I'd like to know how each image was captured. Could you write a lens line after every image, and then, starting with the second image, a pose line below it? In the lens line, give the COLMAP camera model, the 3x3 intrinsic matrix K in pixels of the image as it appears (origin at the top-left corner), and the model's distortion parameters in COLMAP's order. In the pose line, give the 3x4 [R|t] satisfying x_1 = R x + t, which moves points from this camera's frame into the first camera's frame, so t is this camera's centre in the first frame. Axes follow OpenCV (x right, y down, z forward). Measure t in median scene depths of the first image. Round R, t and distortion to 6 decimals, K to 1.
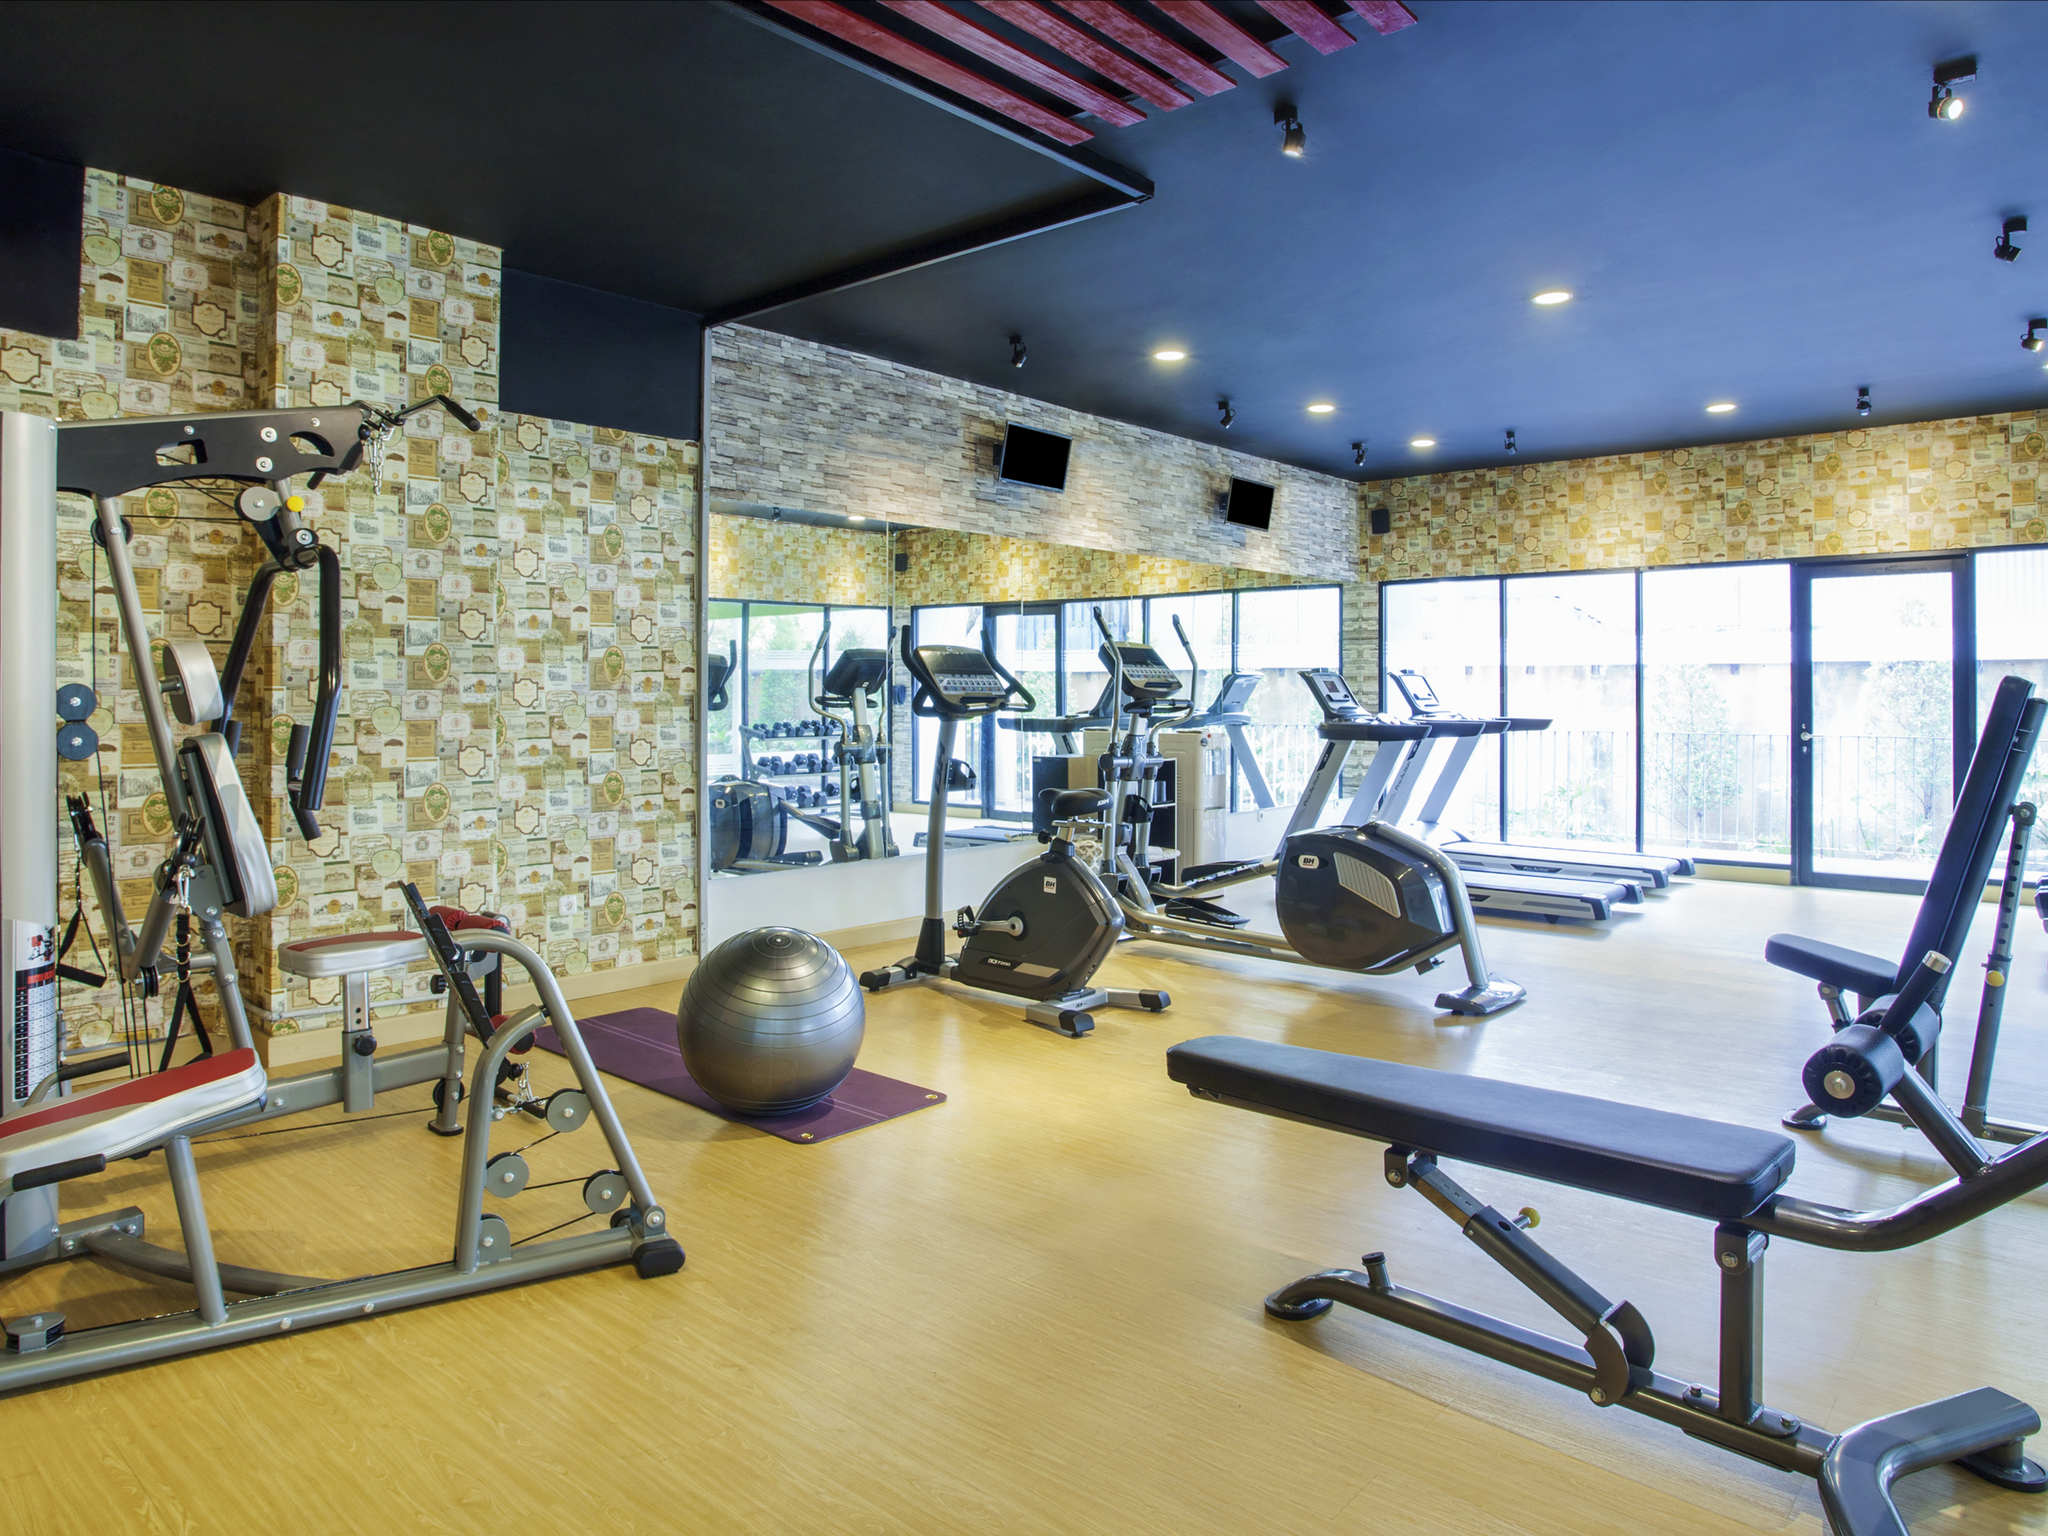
lens RADIAL K [[1118.3, 0, 1021.3], [0, 1118.3, 686.3], [0, 0, 1]] dist [-0.070675, 0.035496]
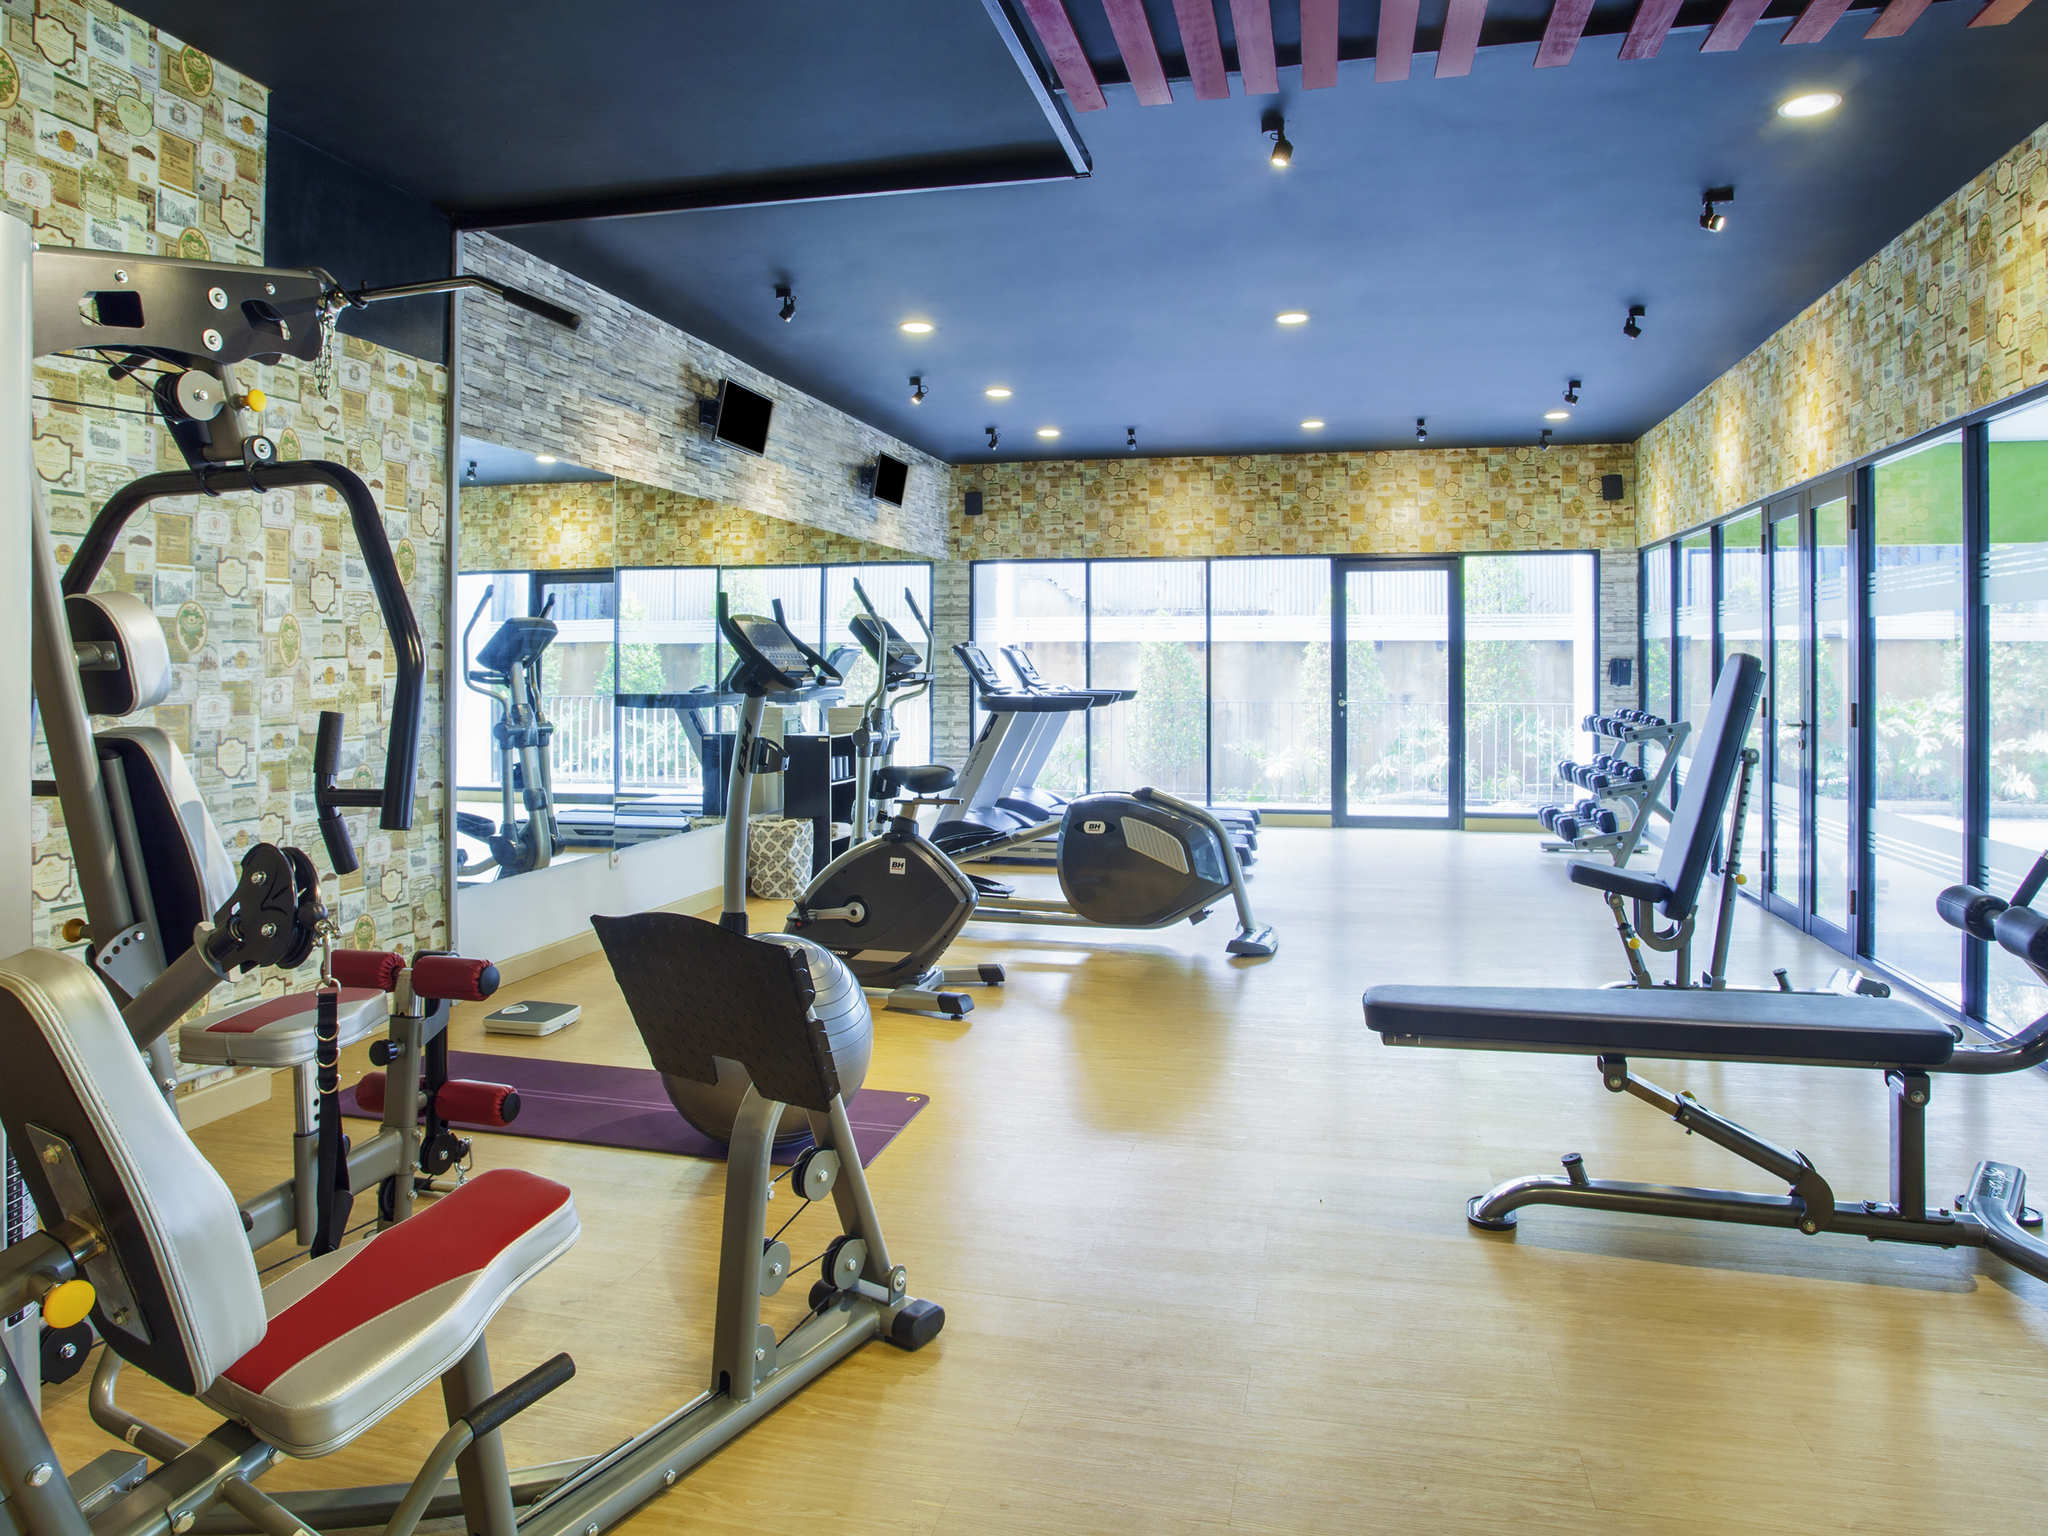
lens RADIAL K [[1112.6, 0, 1025.2], [0, 1112.6, 662.6], [0, 0, 1]] dist [-0.056492, 0.021506]
pose [[0.910304, 0.000938, 0.413940, -0.170158], [-0.001969, 0.999996, 0.002064, -0.000109], [-0.413936, -0.002694, 0.910302, 0.050502]]
